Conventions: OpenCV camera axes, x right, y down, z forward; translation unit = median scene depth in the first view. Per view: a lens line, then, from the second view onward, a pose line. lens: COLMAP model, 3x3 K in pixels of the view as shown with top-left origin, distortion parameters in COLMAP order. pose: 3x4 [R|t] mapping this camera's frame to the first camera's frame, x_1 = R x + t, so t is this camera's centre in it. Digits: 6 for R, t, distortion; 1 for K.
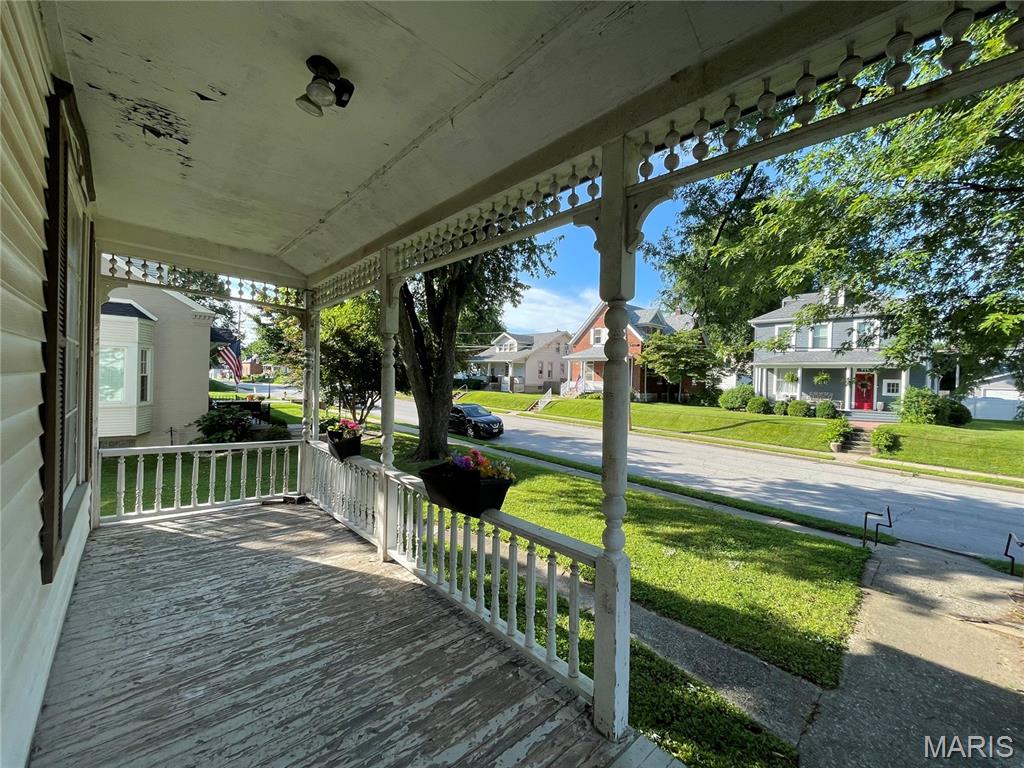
lens RADIAL K [[413.2, 0, 512.1], [0, 413.2, 381.3], [0, 0, 1]] dist [-0.001574, 0.000078]
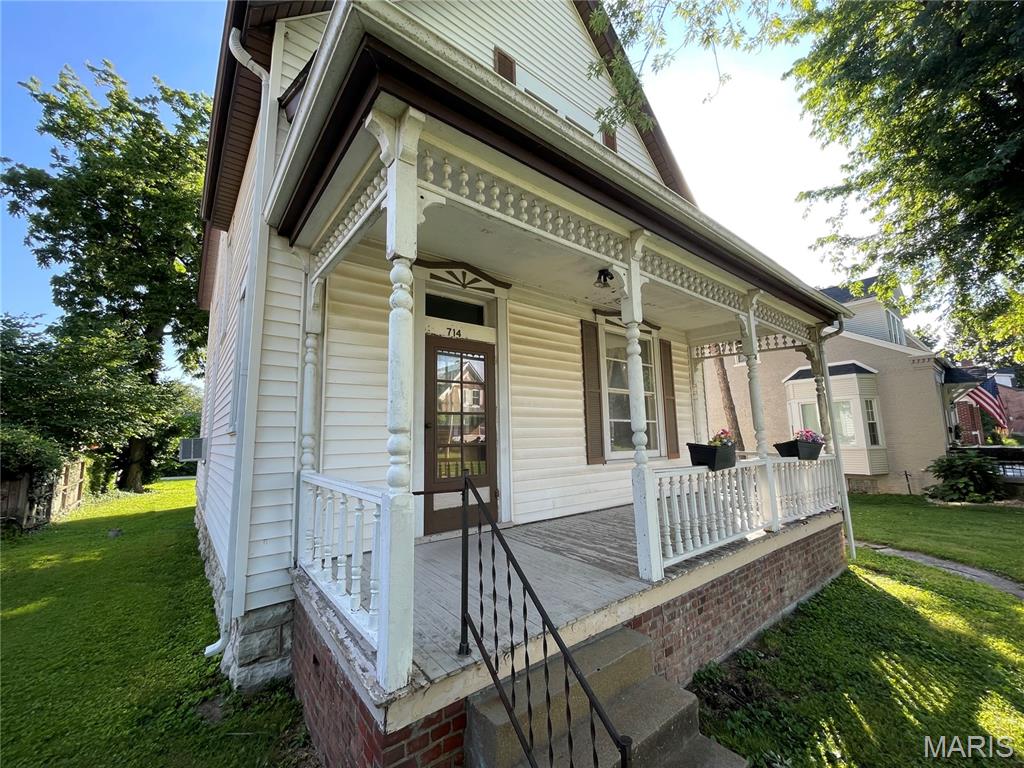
lens RADIAL K [[413.2, 0, 512.1], [0, 413.2, 381.3], [0, 0, 1]] dist [-0.001574, 0.000078]
pose [[-0.065860, -0.164991, -0.984094, 1.239687], [0.013052, 0.986008, -0.166185, 0.204967], [0.997744, -0.023789, -0.062785, 0.368847]]
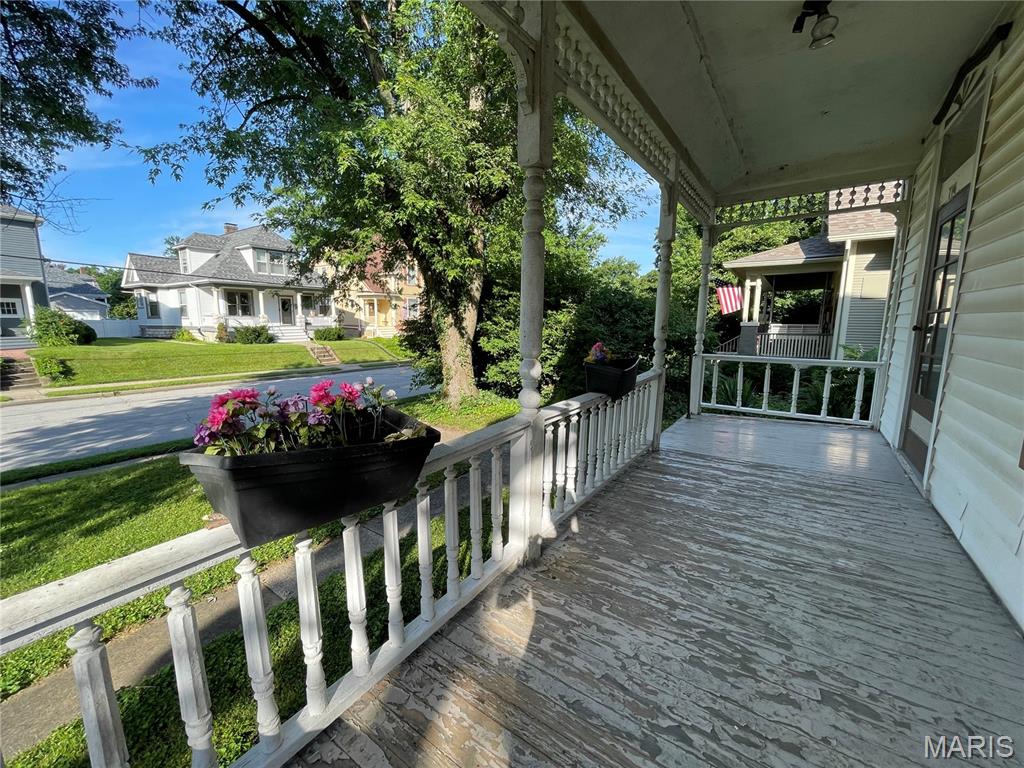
lens RADIAL K [[413.2, 0, 512.1], [0, 413.2, 381.3], [0, 0, 1]] dist [-0.001574, 0.000078]
pose [[-0.218880, -0.177729, 0.959429, -0.992514], [-0.000677, 0.983299, 0.181996, 0.064973], [-0.975752, 0.039185, -0.215345, 1.341845]]
